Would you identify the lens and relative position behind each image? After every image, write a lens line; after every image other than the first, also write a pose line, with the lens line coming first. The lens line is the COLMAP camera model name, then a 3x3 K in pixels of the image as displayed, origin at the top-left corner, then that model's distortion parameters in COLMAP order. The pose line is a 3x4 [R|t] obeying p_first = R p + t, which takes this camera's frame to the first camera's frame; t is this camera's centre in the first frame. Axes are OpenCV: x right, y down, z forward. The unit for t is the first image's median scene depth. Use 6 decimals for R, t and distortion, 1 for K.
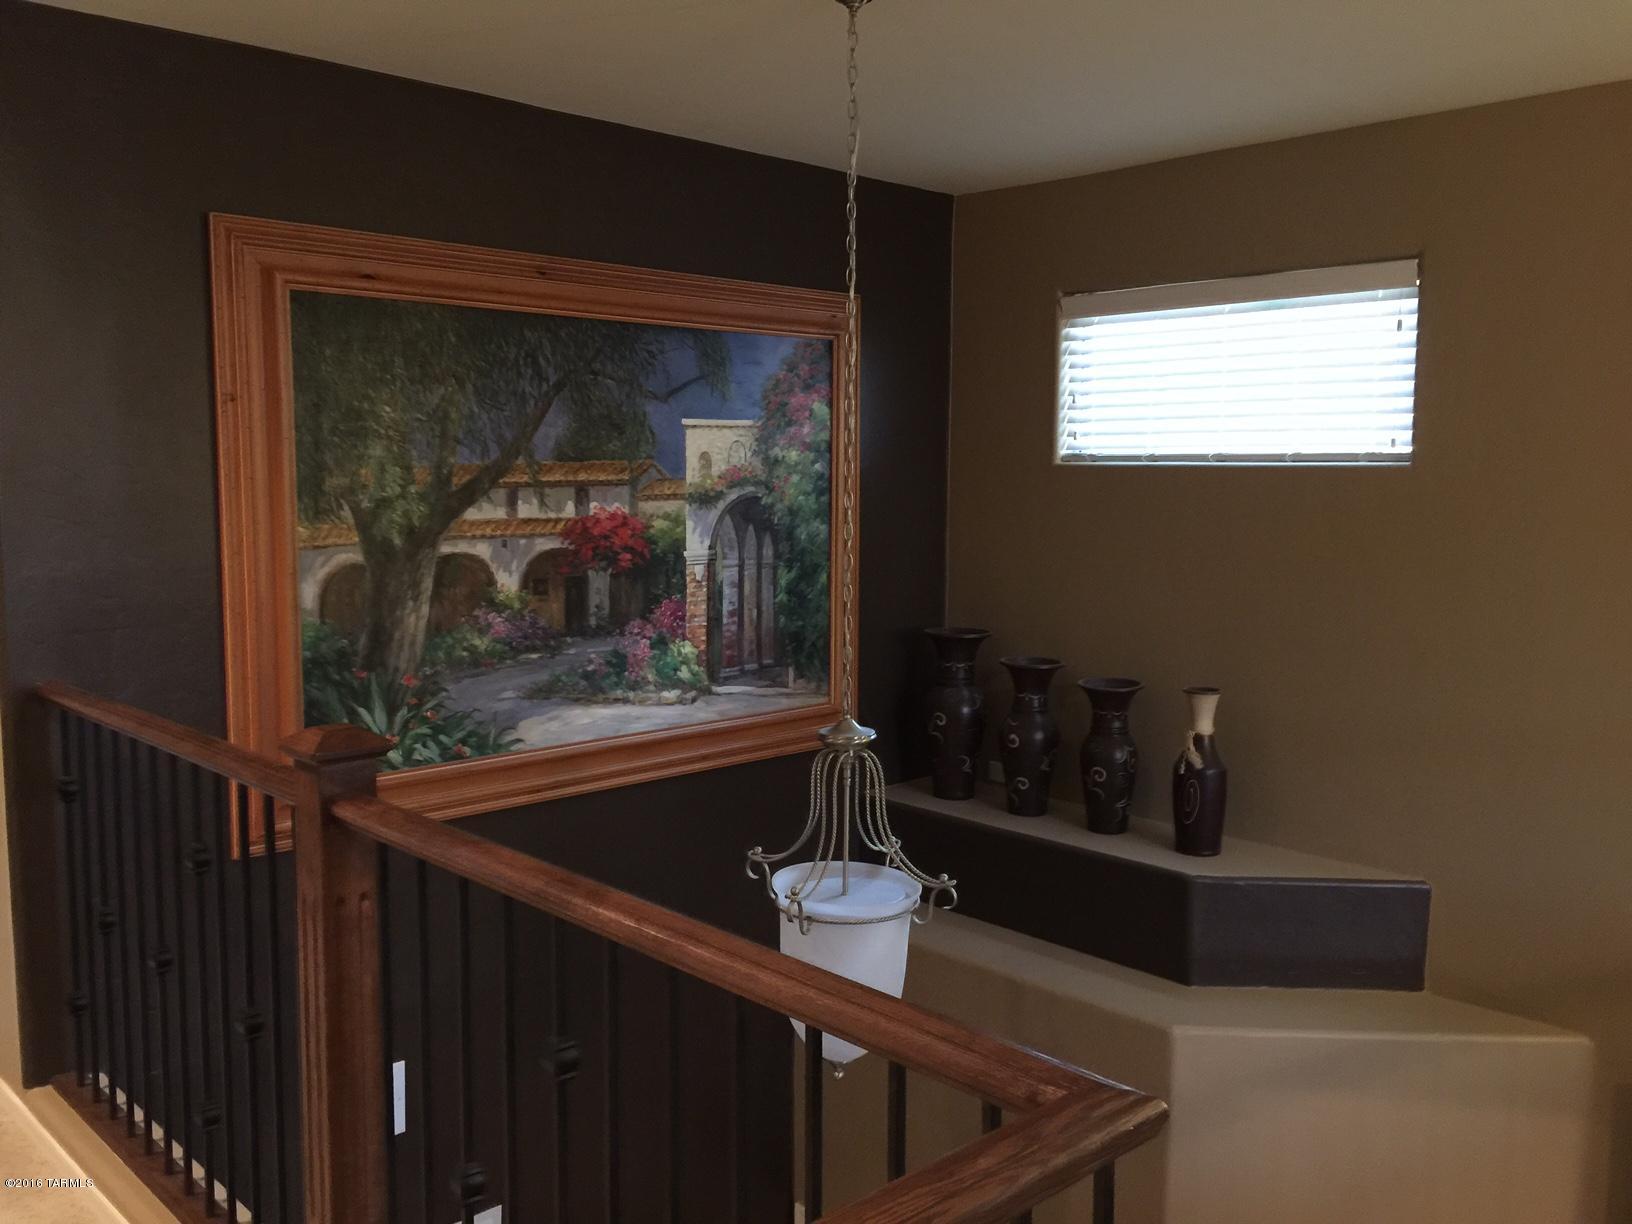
lens RADIAL K [[1406.4, 0, 804.4], [0, 1406.4, 600.6], [0, 0, 1]] dist [0.073198, -0.095130]
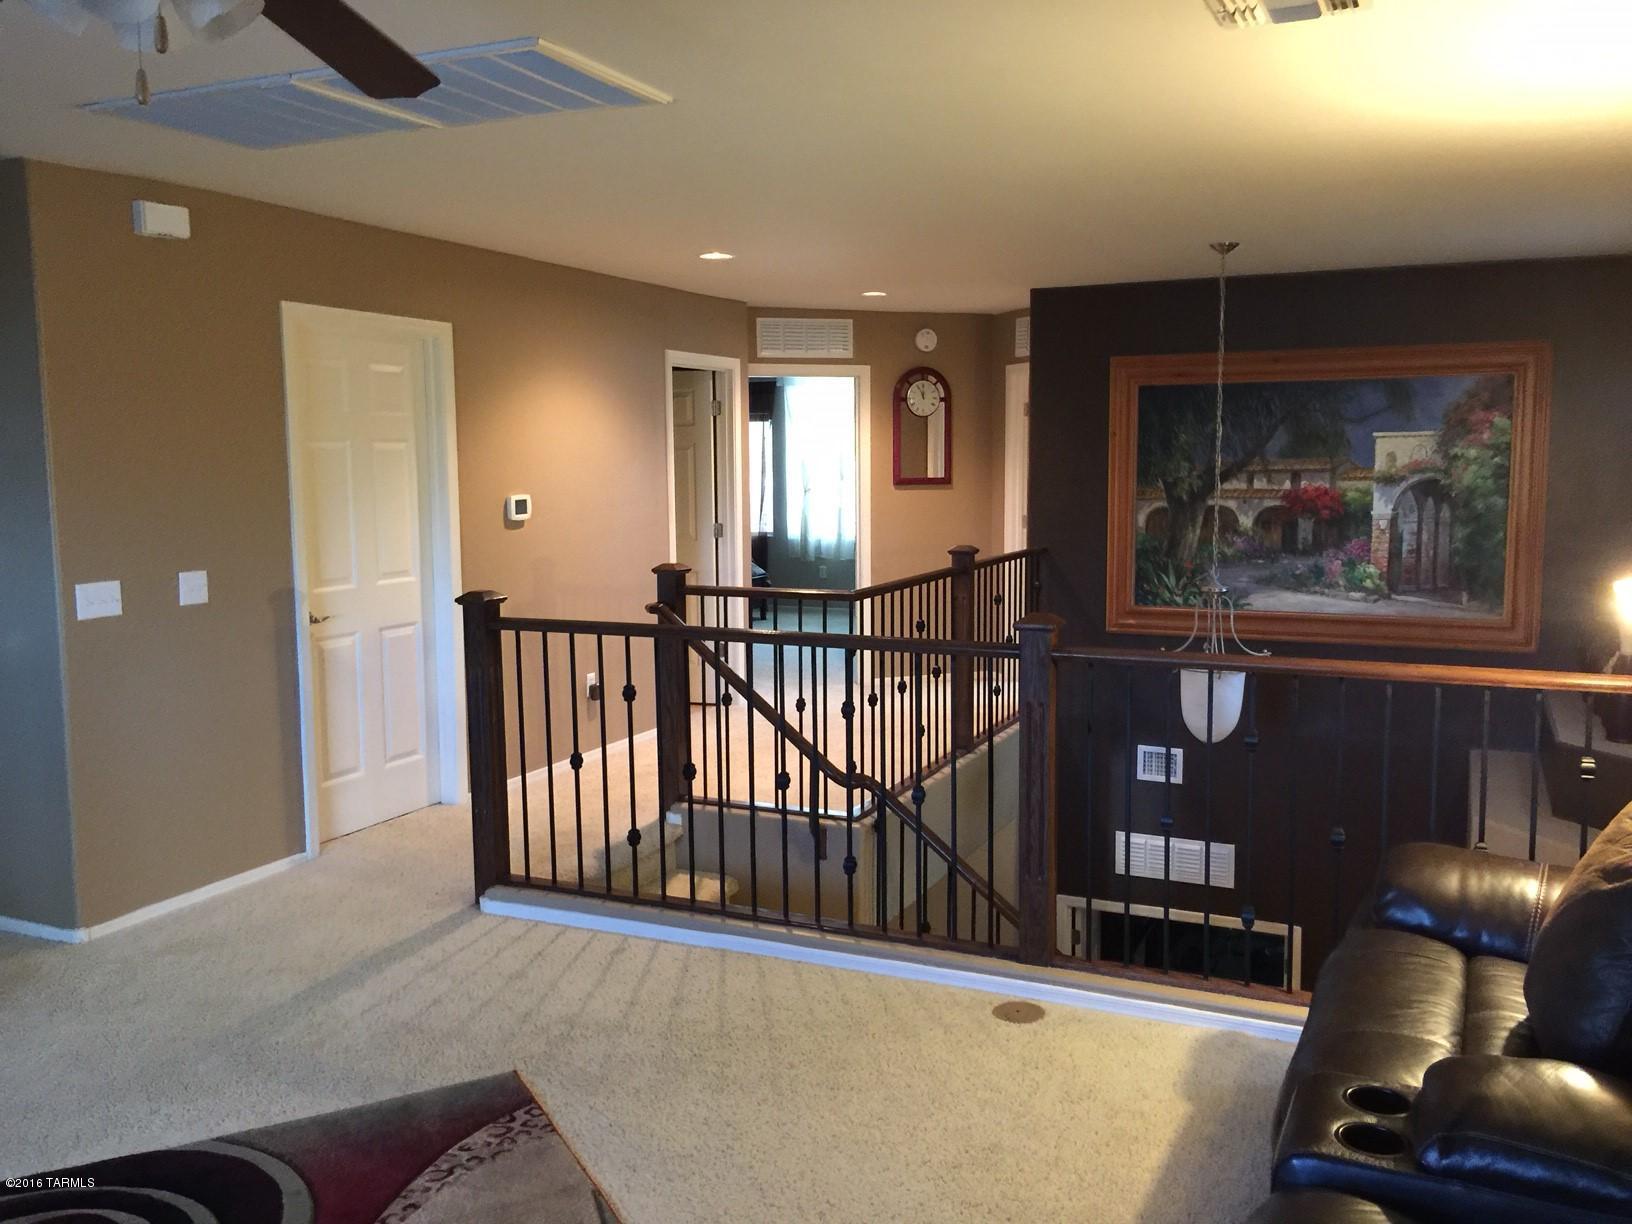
lens RADIAL K [[1406.4, 0, 800.6], [0, 1406.4, 608.2], [0, 0, 1]] dist [0.073198, -0.095130]
pose [[0.358610, 0.093912, -0.928752, 1.322850], [-0.083641, 0.994157, 0.068230, 0.022897], [0.929733, 0.053214, 0.364369, -0.263572]]
